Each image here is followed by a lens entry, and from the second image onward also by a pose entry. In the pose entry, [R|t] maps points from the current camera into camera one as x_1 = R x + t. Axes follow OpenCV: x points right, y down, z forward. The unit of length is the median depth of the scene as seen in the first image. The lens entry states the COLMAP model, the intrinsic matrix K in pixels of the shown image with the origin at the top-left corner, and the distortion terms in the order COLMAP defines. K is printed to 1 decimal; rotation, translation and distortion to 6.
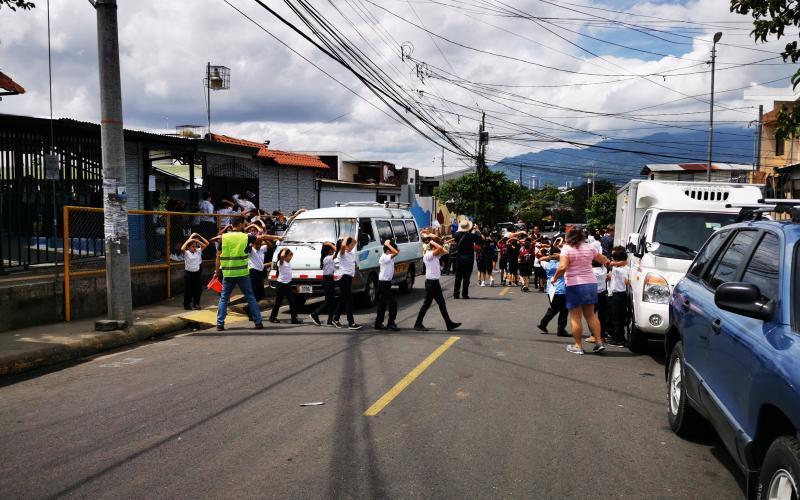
lens RADIAL K [[744.0, 0, 400.0], [0, 744.0, 250.0], [0, 0, 1]] dist [0.020010, 0.008622]
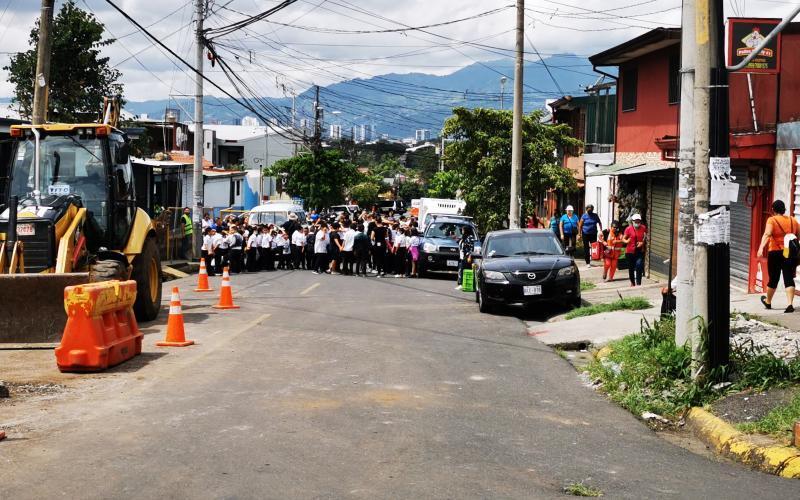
lens RADIAL K [[2770.9, 0, 400.0], [0, 2770.9, 250.0], [0, 0, 1]] dist [0.209239, 1.672365]
pose [[0.979948, 0.000640, 0.199253, -1.227468], [0.000457, 0.999985, -0.005461, 0.095384], [-0.199254, 0.005442, 0.979933, -6.200477]]
